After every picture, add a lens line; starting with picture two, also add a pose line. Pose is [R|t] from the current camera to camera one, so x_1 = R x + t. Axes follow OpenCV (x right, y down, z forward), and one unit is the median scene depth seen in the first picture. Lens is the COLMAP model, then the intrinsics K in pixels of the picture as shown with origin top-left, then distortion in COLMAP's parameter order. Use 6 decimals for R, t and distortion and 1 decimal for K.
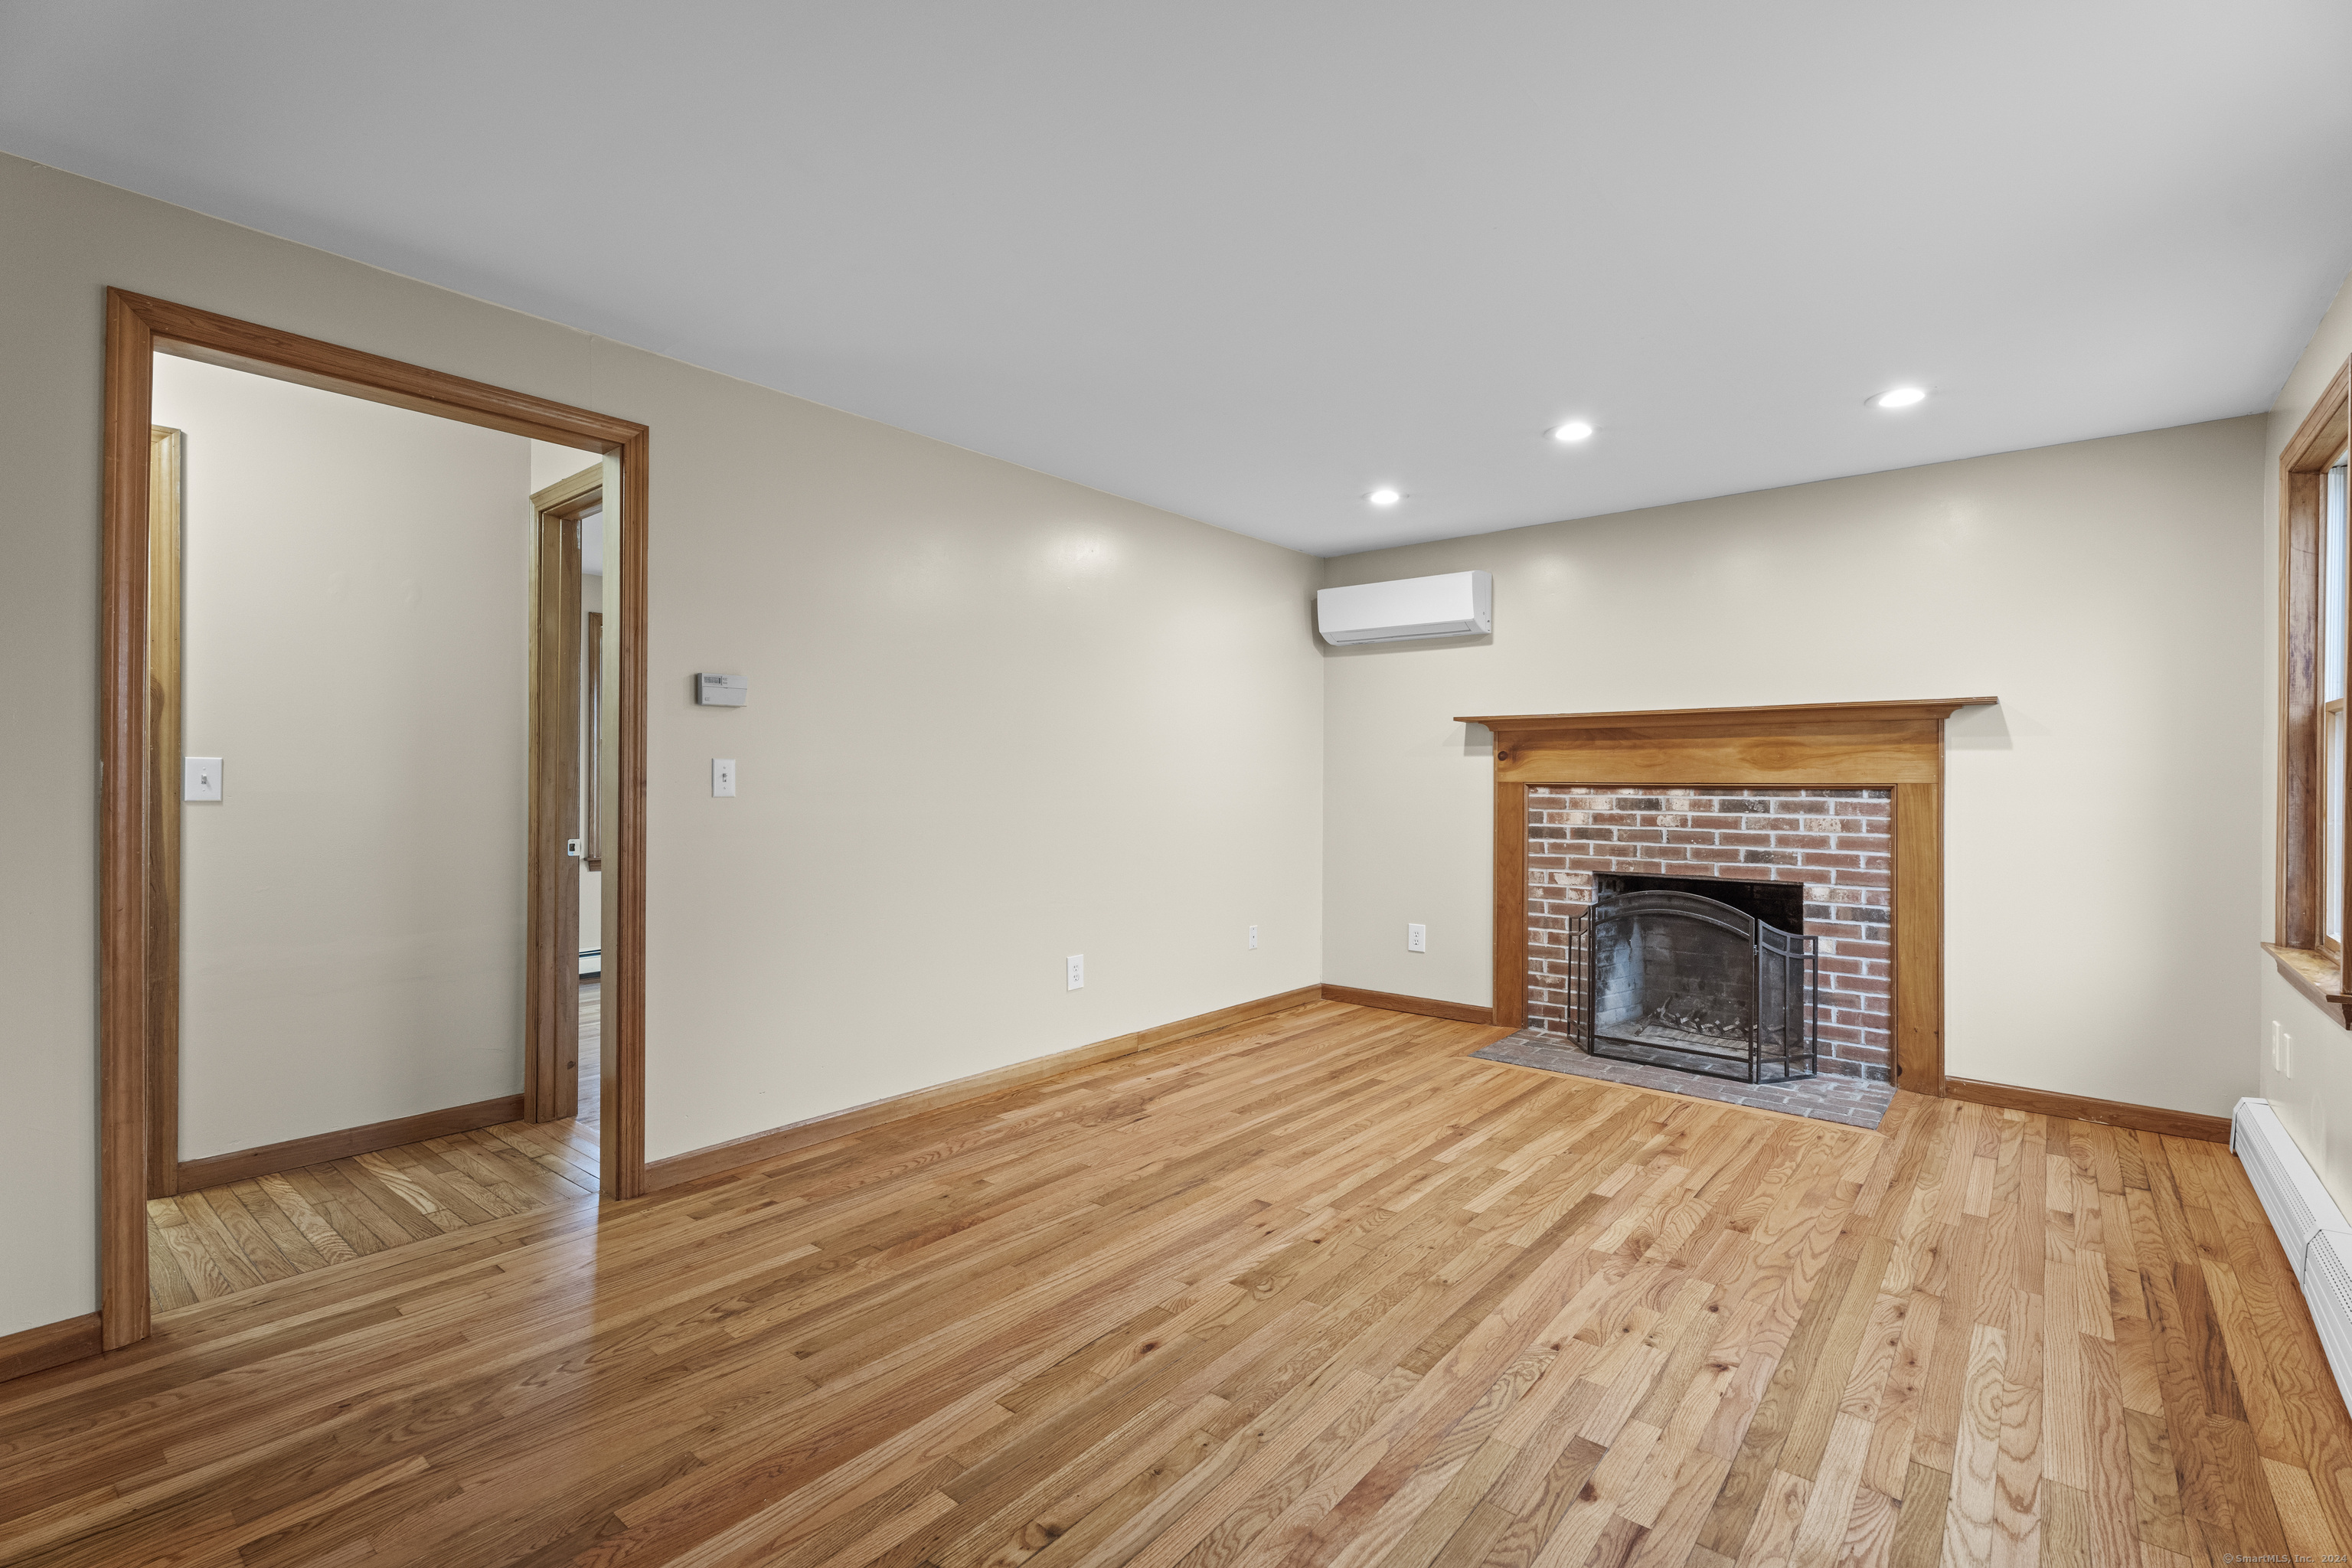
lens RADIAL K [[1054.3, 0, 1172.5], [0, 1054.3, 782.5], [0, 0, 1]] dist [-0.000656, 0.004033]
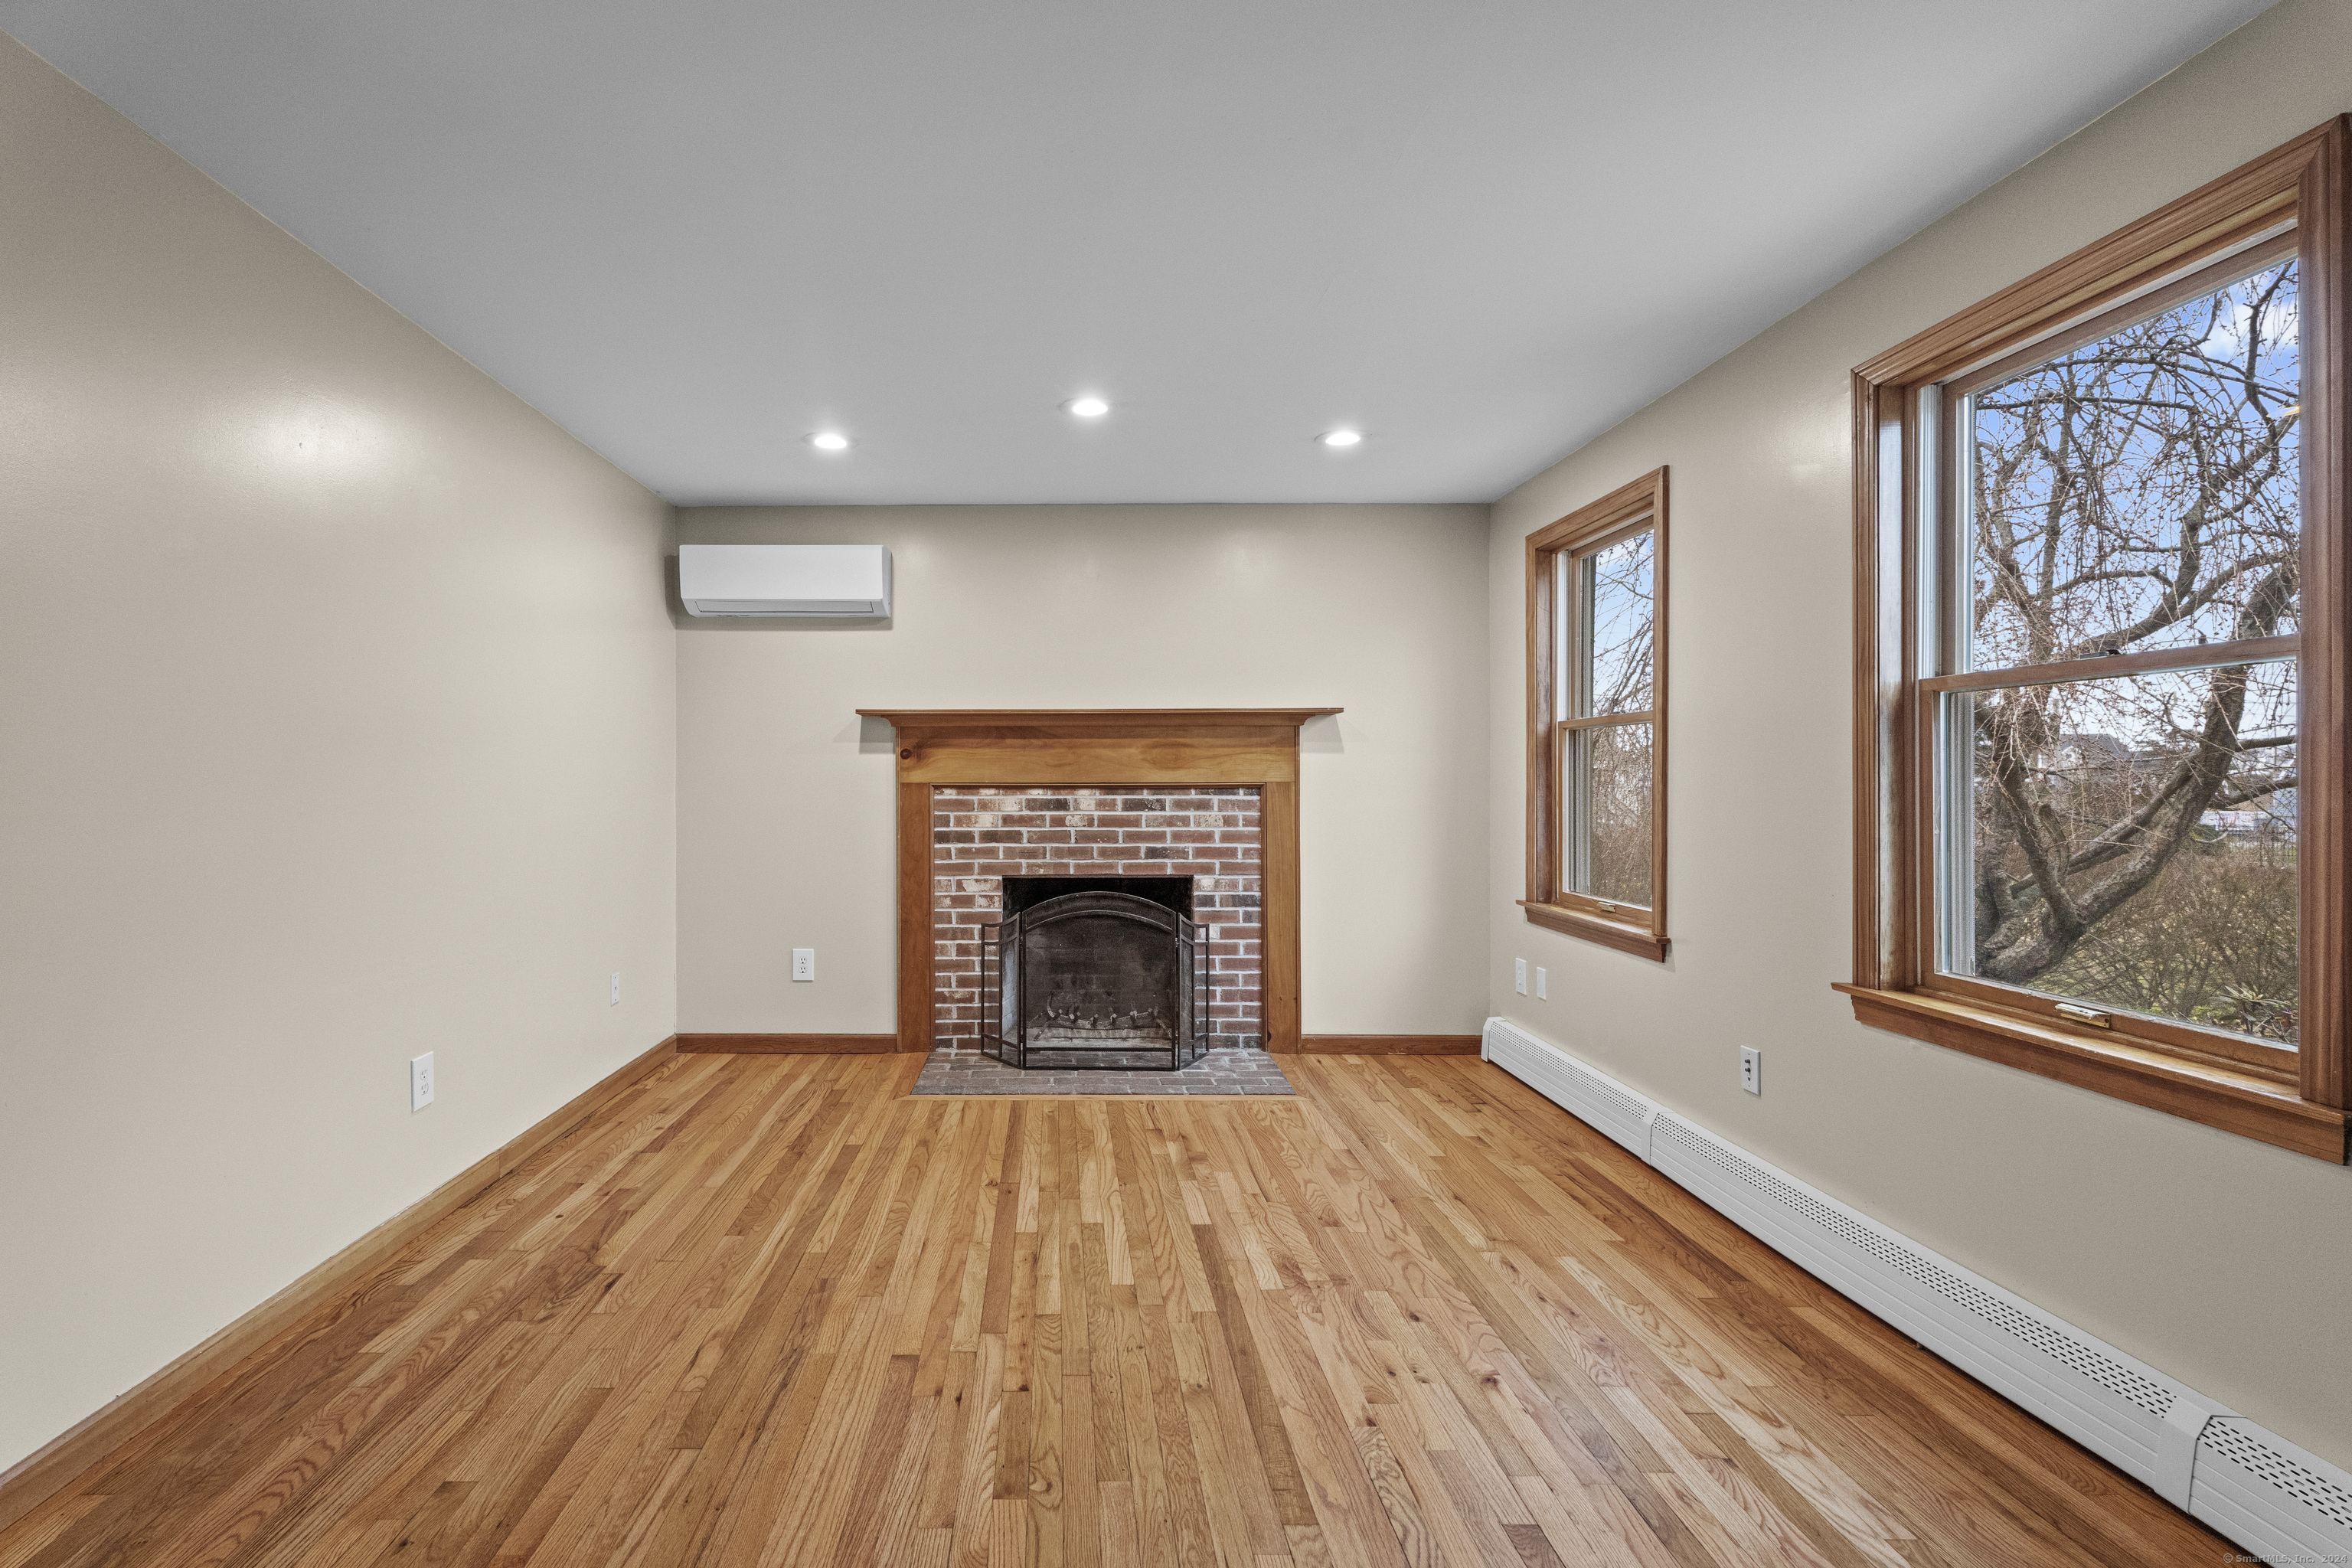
lens RADIAL K [[1085.8, 0, 1053.0], [0, 1085.8, 783.4], [0, 0, 1]] dist [-0.016793, 0.019713]
pose [[0.772640, -0.007708, 0.634797, -0.220308], [0.005624, 0.999970, 0.005297, -0.005090], [-0.634819, -0.000523, 0.772661, 0.245341]]
